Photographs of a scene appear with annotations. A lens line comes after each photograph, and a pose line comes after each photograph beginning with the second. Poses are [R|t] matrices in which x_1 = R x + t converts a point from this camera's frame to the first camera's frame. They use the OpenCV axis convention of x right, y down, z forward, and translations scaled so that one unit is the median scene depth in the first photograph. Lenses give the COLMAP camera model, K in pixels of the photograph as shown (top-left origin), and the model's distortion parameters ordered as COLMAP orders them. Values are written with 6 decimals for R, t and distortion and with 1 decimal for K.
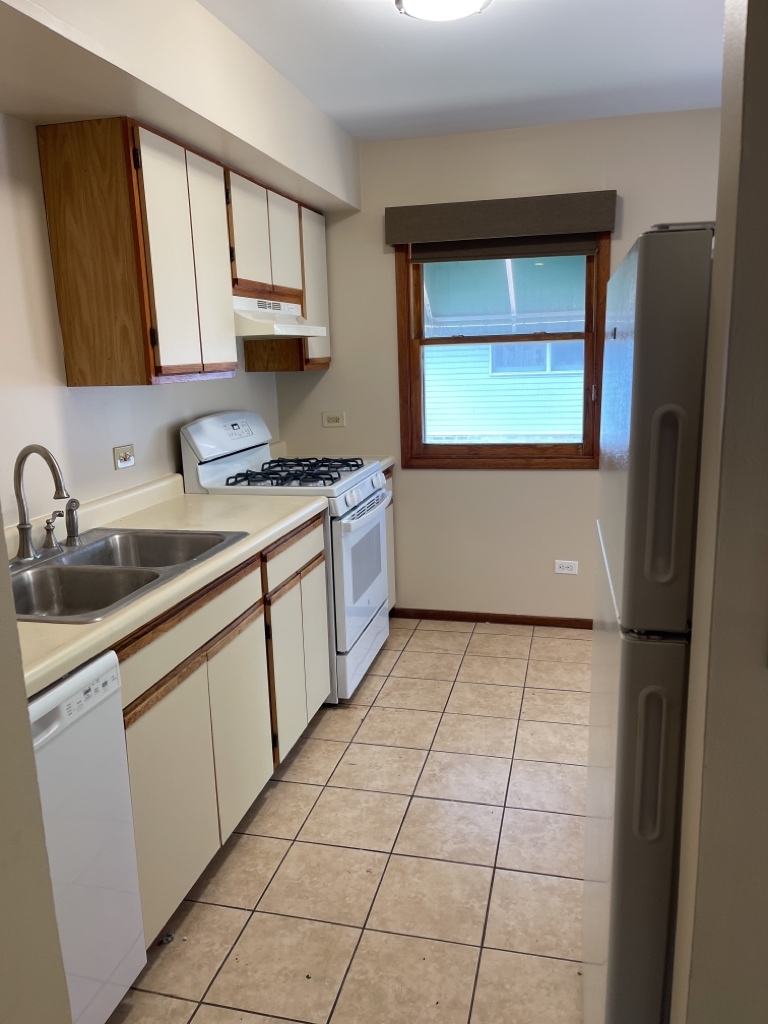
lens RADIAL K [[774.9, 0, 383.7], [0, 774.9, 502.4], [0, 0, 1]] dist [0.039196, -0.009567]
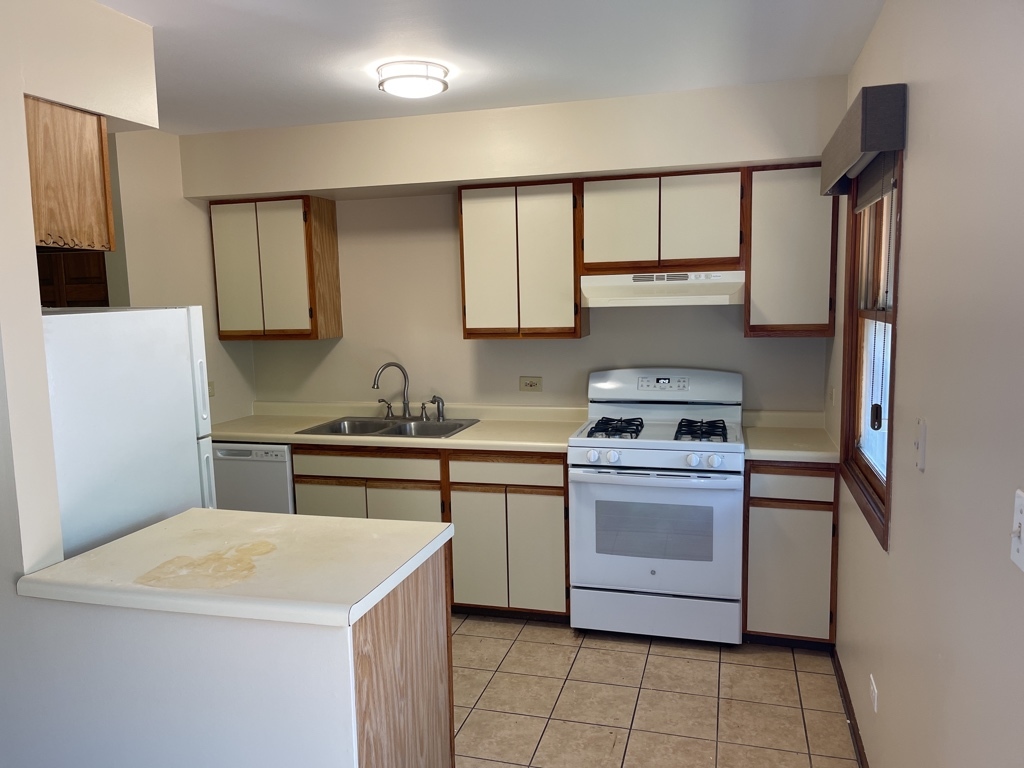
lens RADIAL K [[774.9, 0, 511.5], [0, 774.9, 386.3], [0, 0, 1]] dist [0.039196, -0.009567]
pose [[-0.037347, 0.139577, -0.989507, 1.080239], [-0.171097, 0.974682, 0.143944, -0.247800], [0.984546, 0.174678, -0.012520, 0.915034]]
